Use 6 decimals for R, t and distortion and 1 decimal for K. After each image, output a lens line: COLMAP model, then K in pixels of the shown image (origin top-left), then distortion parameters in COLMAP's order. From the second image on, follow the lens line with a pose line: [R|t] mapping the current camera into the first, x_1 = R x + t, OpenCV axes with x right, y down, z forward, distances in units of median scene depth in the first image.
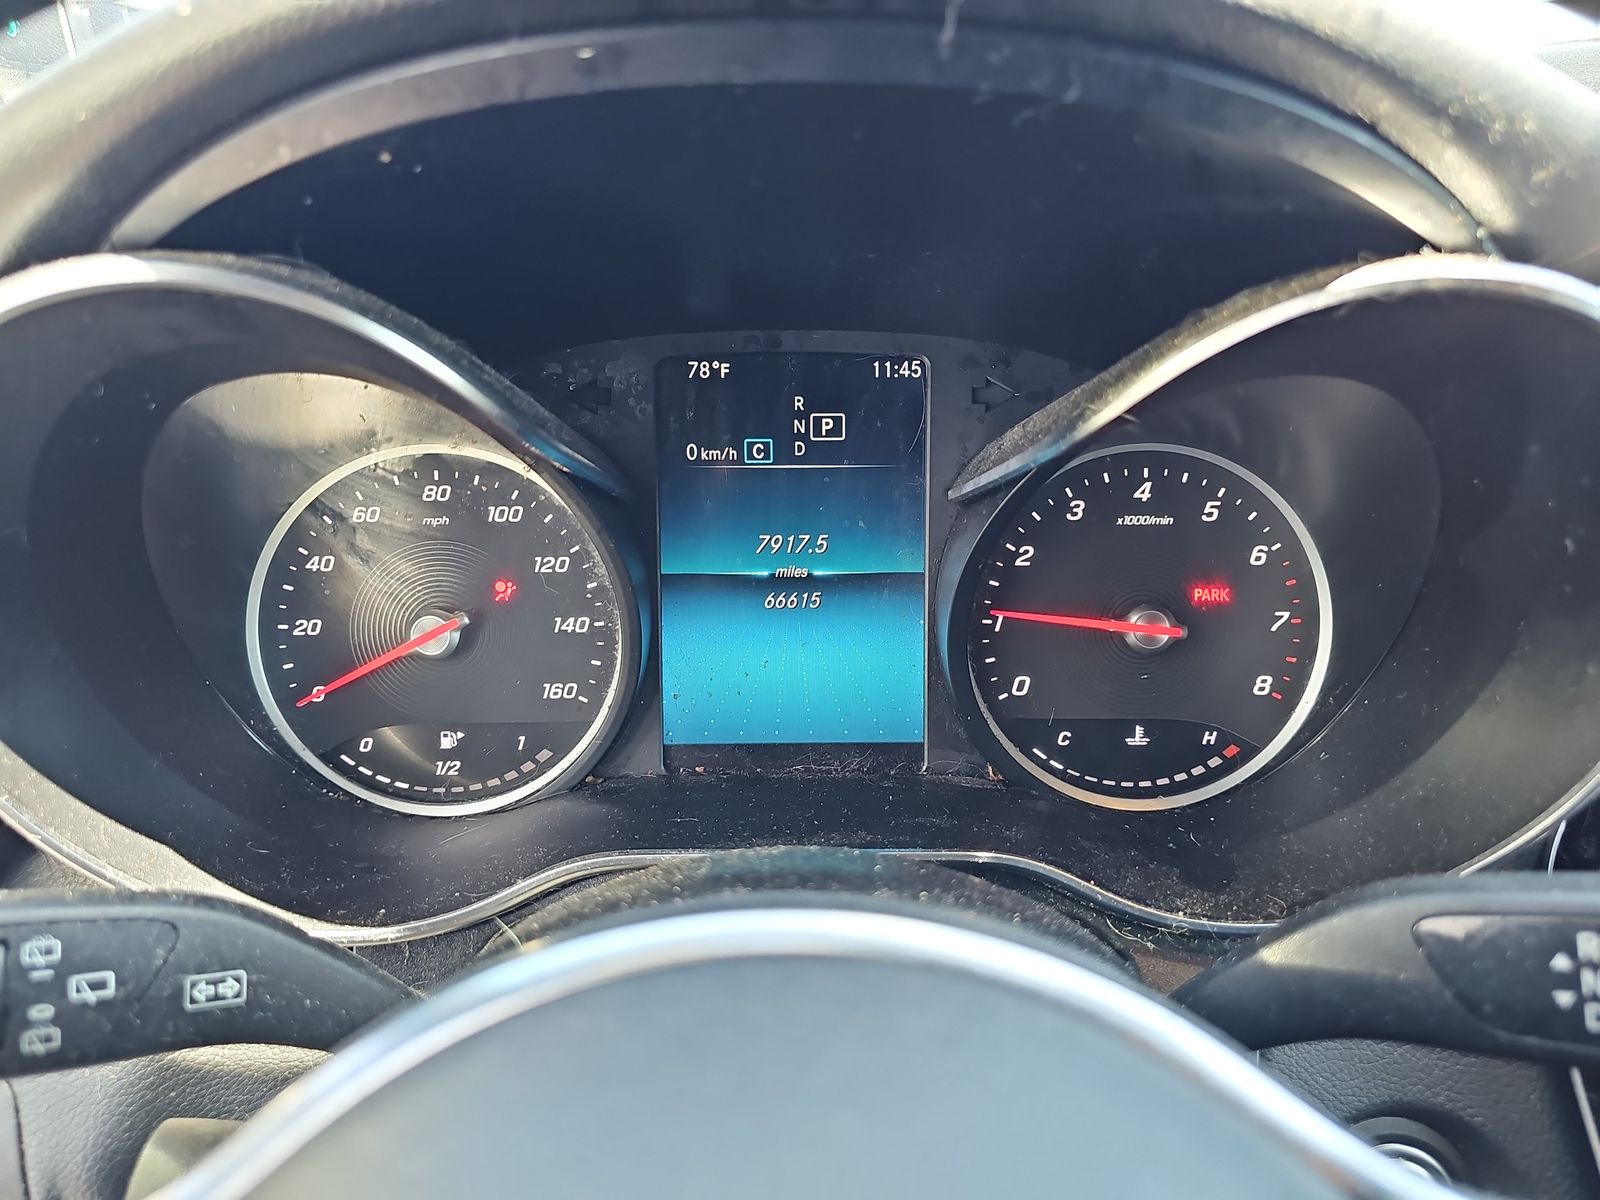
lens RADIAL K [[1078.9, 0, 801.2], [0, 1078.9, 600.6], [0, 0, 1]] dist [0.028494, -0.033366]
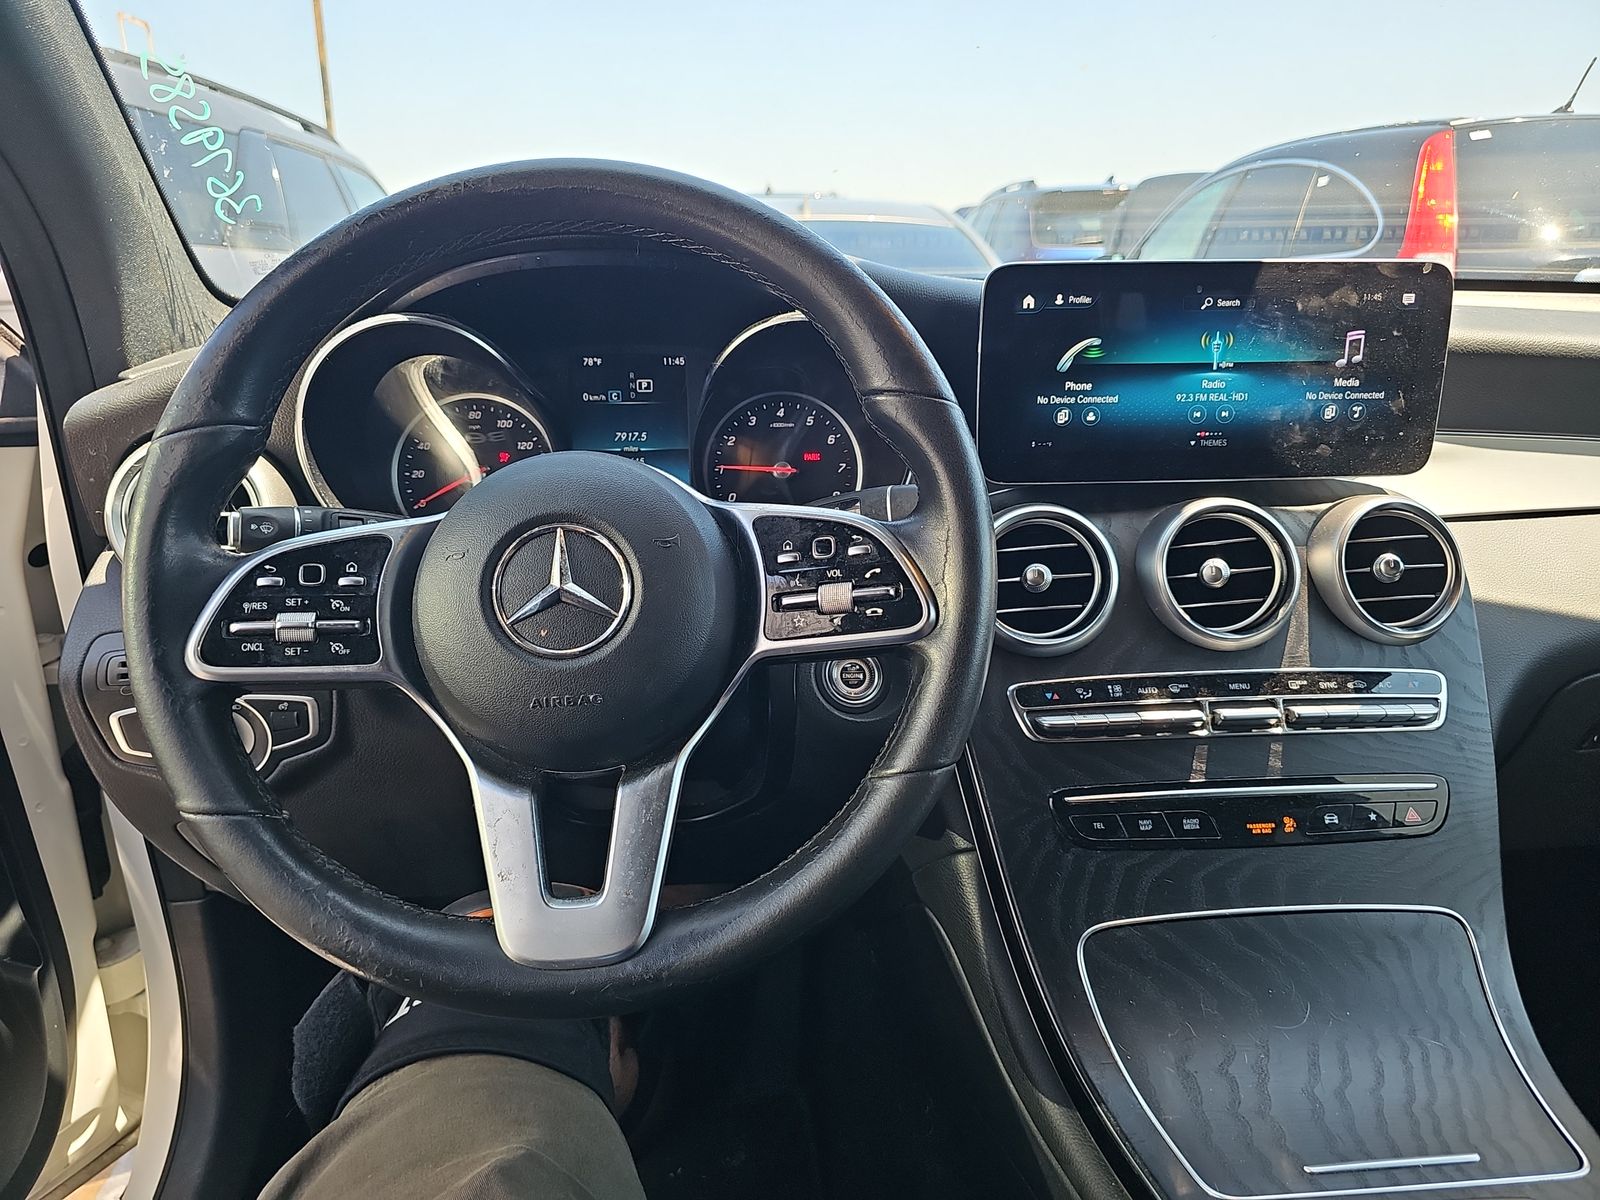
lens RADIAL K [[1078.9, 0, 770.9], [0, 1078.9, 604.8], [0, 0, 1]] dist [0.028494, -0.033366]
pose [[0.999606, -0.015603, 0.023353, 0.234942], [0.016729, 0.998667, -0.048827, 0.427547], [-0.022560, 0.049199, 0.998534, -1.302467]]
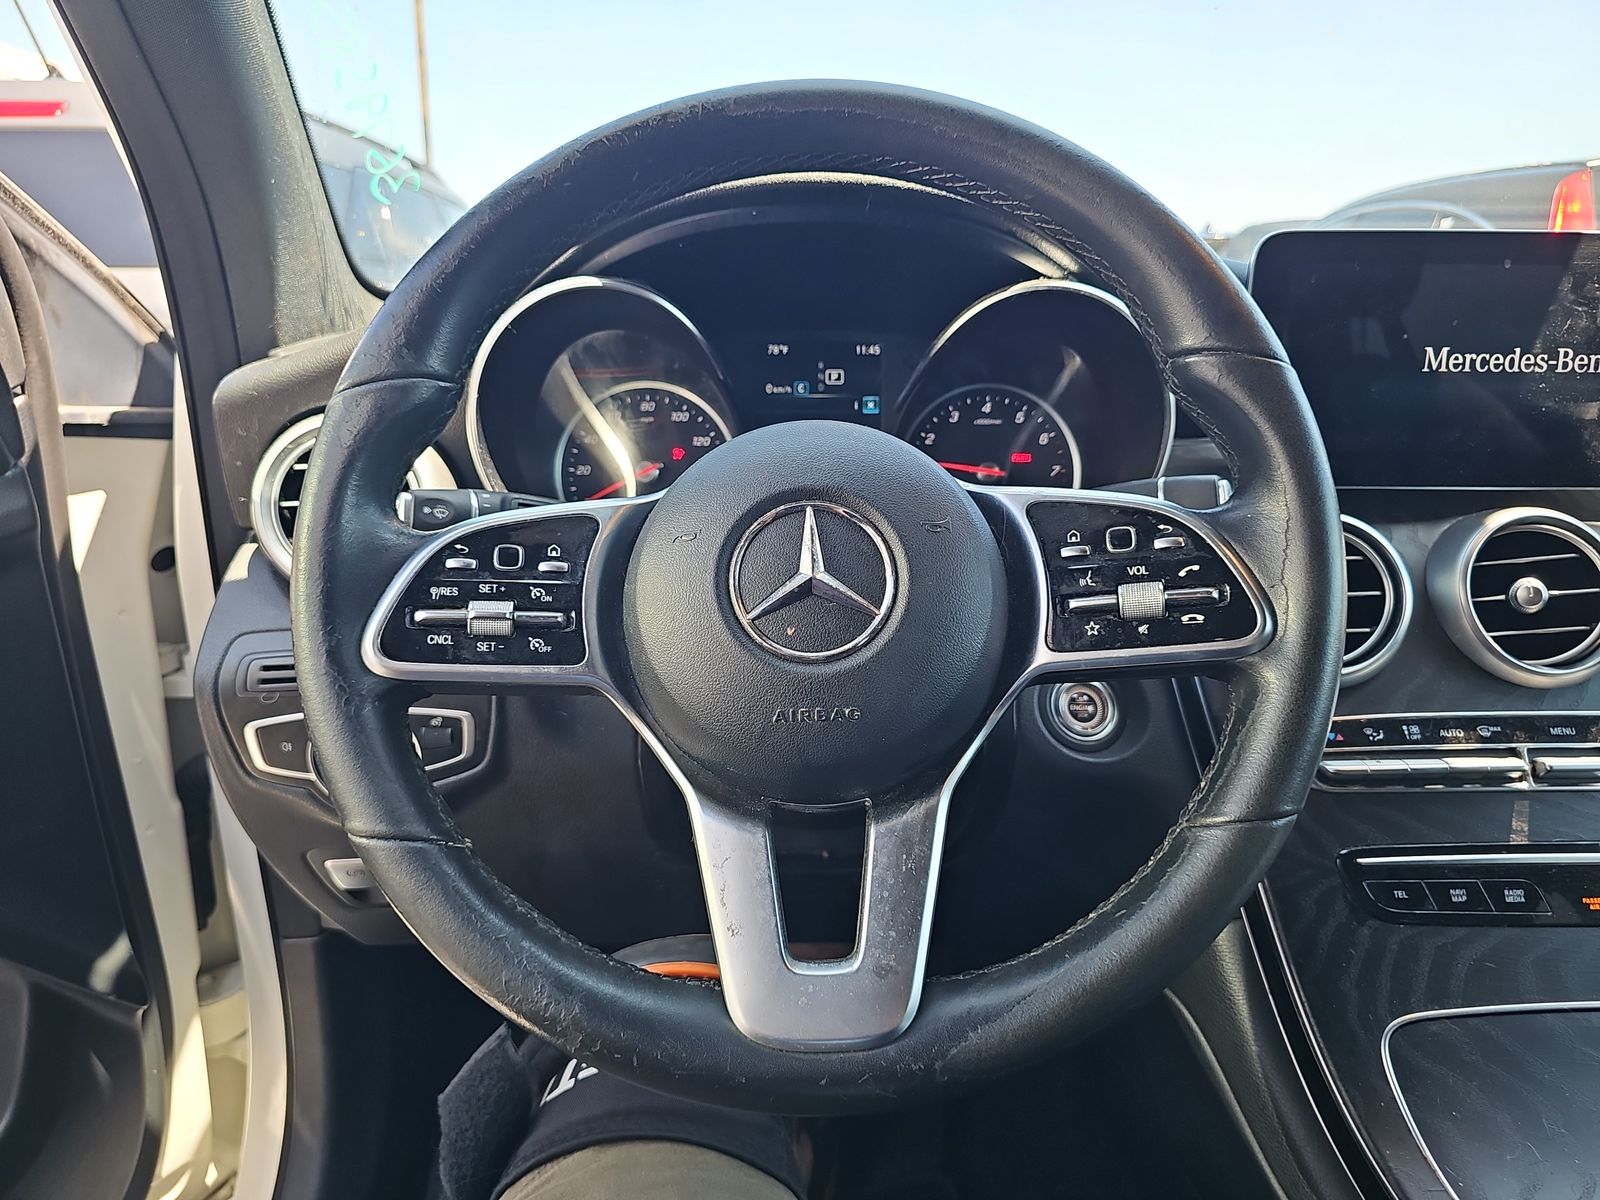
lens RADIAL K [[1078.9, 0, 785.7], [0, 1078.9, 597.5], [0, 0, 1]] dist [0.028494, -0.033366]
pose [[0.999603, 0.009990, -0.026353, -0.010789], [-0.012545, 0.995042, -0.098657, 0.469444], [0.025237, 0.098948, 0.994773, -1.032373]]
